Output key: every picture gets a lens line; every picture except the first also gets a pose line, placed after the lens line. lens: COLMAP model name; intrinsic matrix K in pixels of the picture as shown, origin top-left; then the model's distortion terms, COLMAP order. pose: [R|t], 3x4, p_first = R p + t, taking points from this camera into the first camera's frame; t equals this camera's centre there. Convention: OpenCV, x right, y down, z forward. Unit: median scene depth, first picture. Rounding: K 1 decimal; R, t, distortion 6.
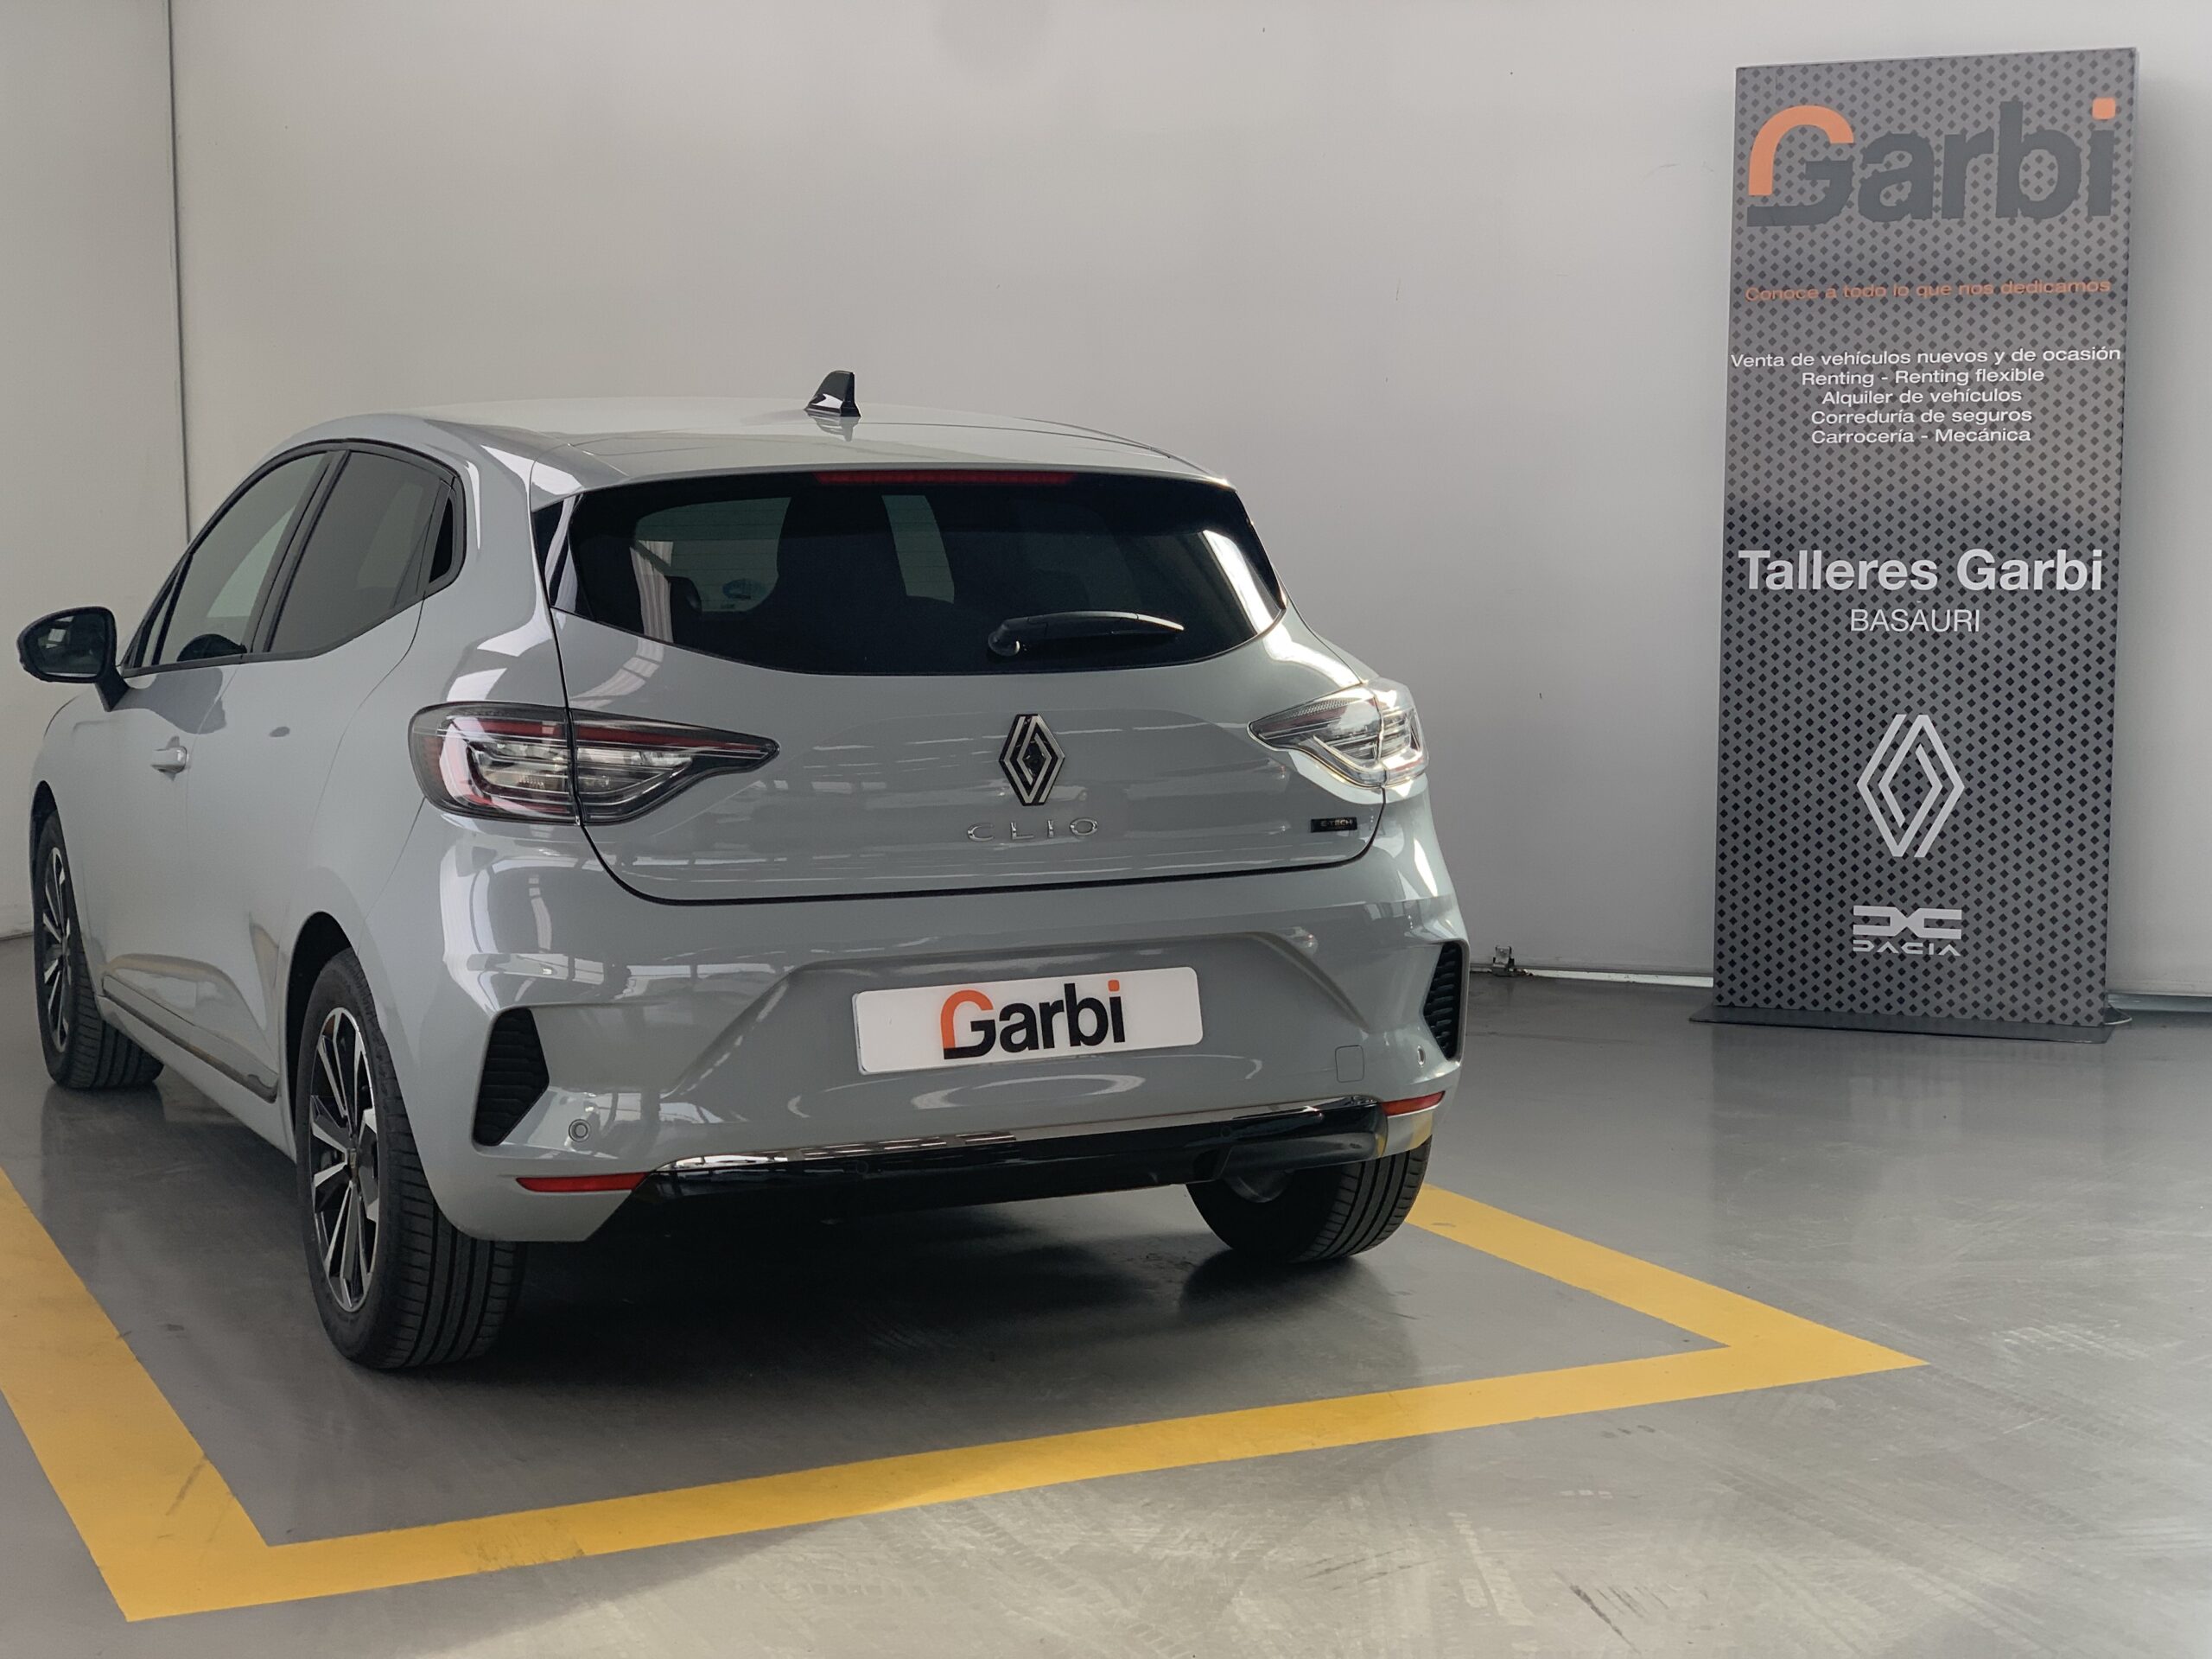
lens RADIAL K [[3367.2, 0, 1102.8], [0, 3367.2, 829.9], [0, 0, 1]] dist [0.097973, 0.000000]
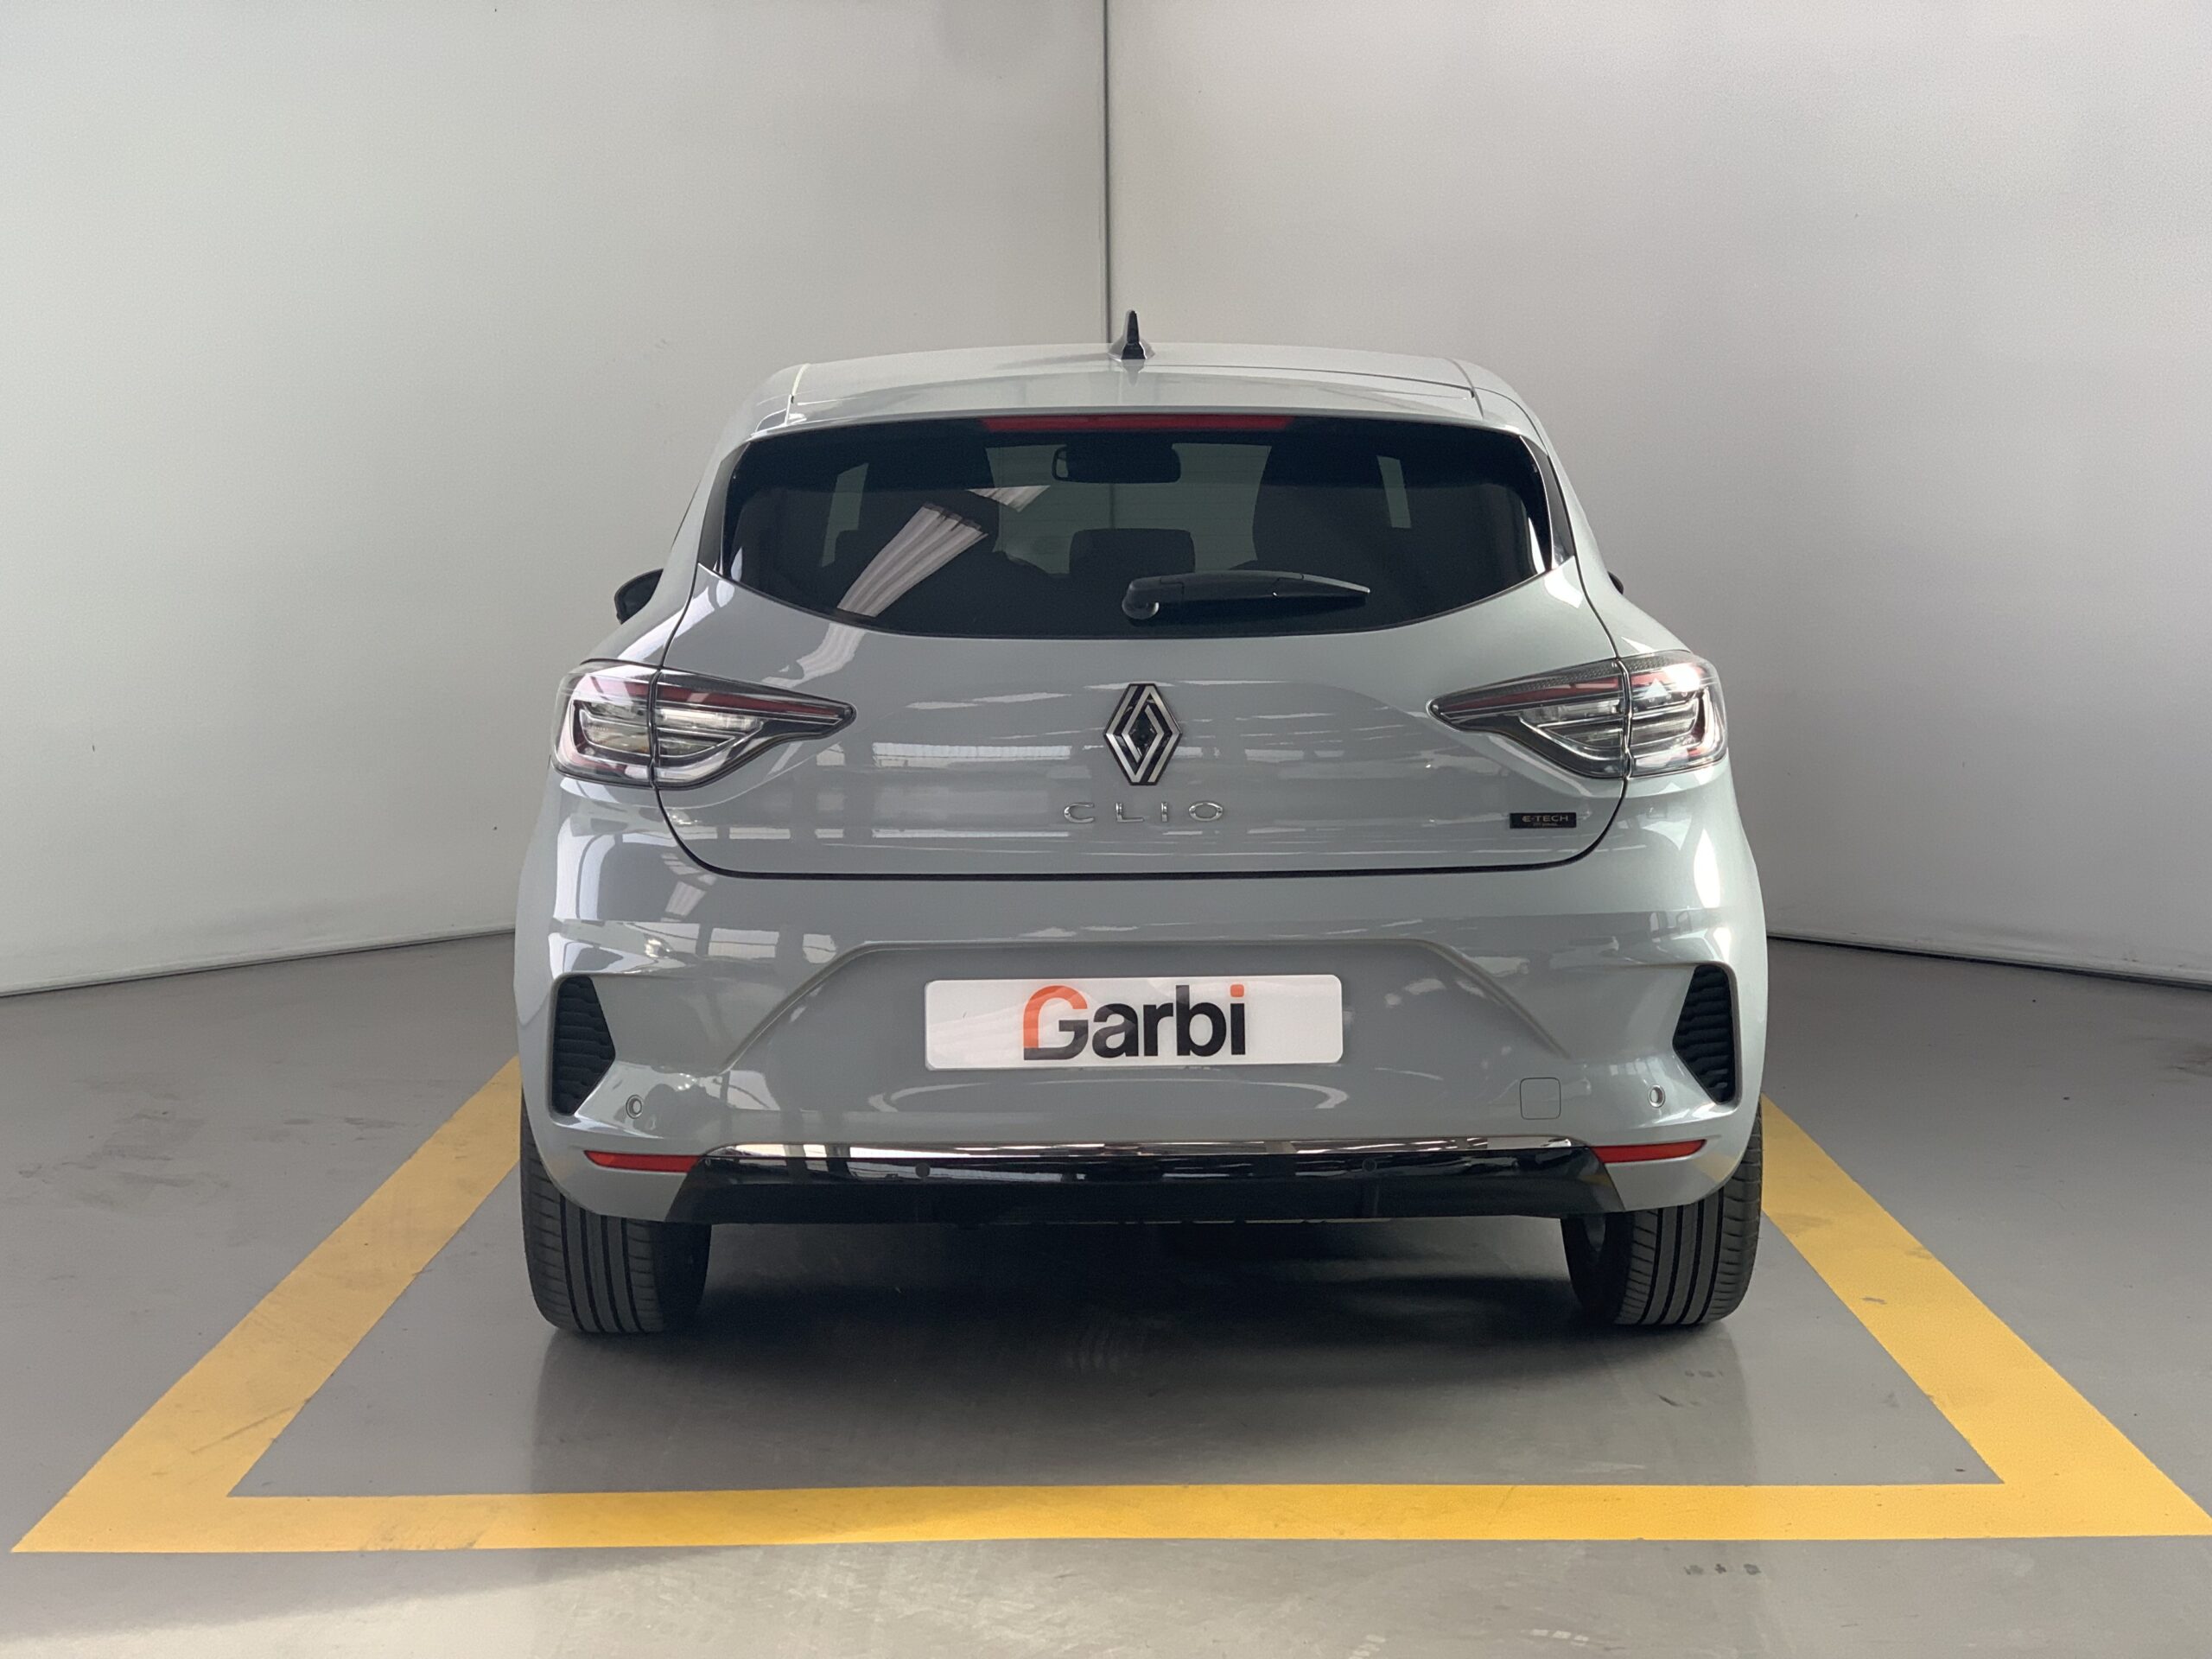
lens RADIAL K [[3367.2, 0, 1106.0], [0, 3367.2, 828.4], [0, 0, 1]] dist [0.097973, 0.000000]
pose [[0.890785, 0.039923, -0.452668, 0.376926], [-0.033142, 0.999188, 0.022904, -0.016074], [0.453215, -0.005400, 0.891385, 0.191480]]
